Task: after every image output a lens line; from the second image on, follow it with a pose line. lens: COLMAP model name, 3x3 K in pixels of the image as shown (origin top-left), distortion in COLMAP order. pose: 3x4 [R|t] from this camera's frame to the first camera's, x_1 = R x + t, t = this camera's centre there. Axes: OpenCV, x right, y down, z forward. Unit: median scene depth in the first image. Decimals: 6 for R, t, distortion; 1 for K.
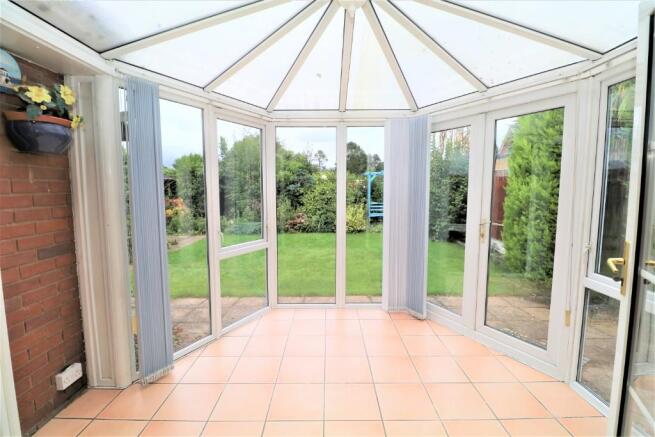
lens RADIAL K [[304.0, 0, 327.0], [0, 304.0, 216.0], [0, 0, 1]] dist [-0.004021, -0.009726]
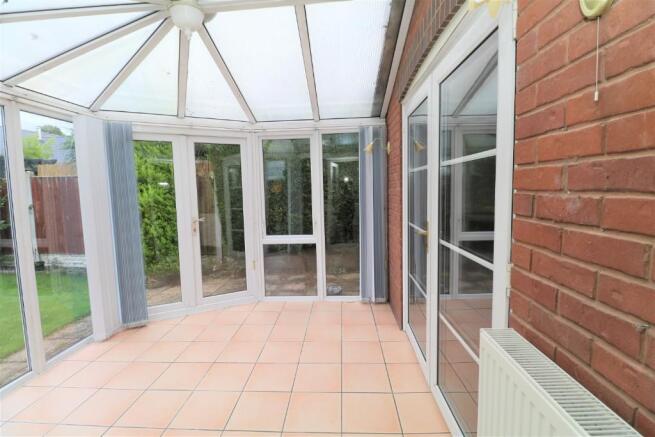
lens RADIAL K [[304.0, 0, 328.2], [0, 304.0, 216.5], [0, 0, 1]] dist [-0.004021, -0.009726]
pose [[0.041550, -0.086759, 0.995362, -0.706709], [0.114799, 0.990040, 0.081503, -0.031549], [-0.992519, 0.110880, 0.051096, 0.340993]]
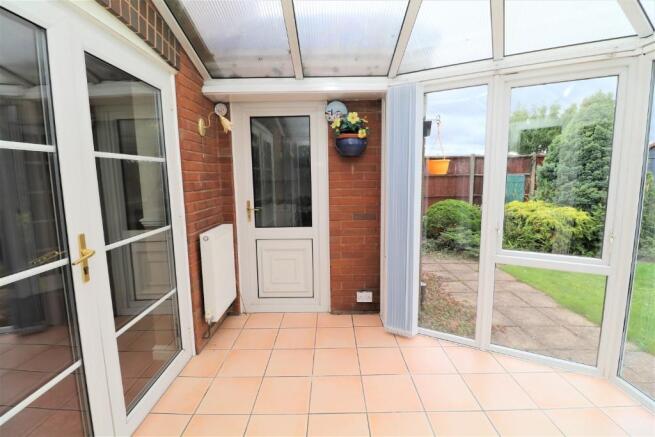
lens RADIAL K [[304.0, 0, 326.3], [0, 304.0, 215.4], [0, 0, 1]] dist [-0.004021, -0.009726]
pose [[-0.006040, 0.135799, -0.990718, 0.452395], [-0.077801, 0.987669, 0.135855, -0.060790], [0.996951, 0.077899, 0.004599, 0.521803]]
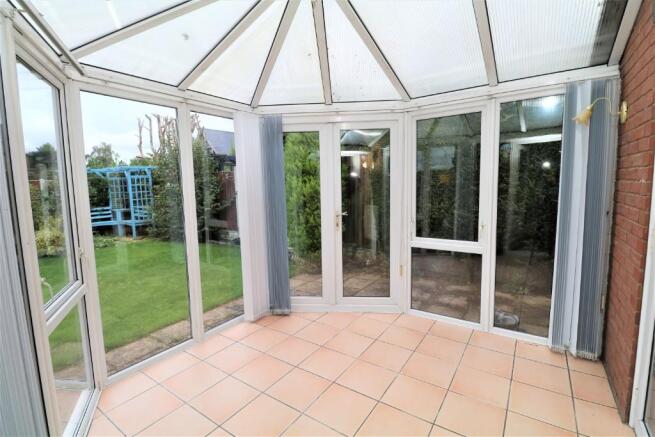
lens RADIAL K [[304.0, 0, 327.7], [0, 304.0, 214.9], [0, 0, 1]] dist [-0.004021, -0.009726]
pose [[0.562538, -0.093789, 0.821434, -0.476294], [0.095586, 0.994260, 0.048062, -0.034266], [-0.821227, 0.051480, 0.568274, 0.320699]]
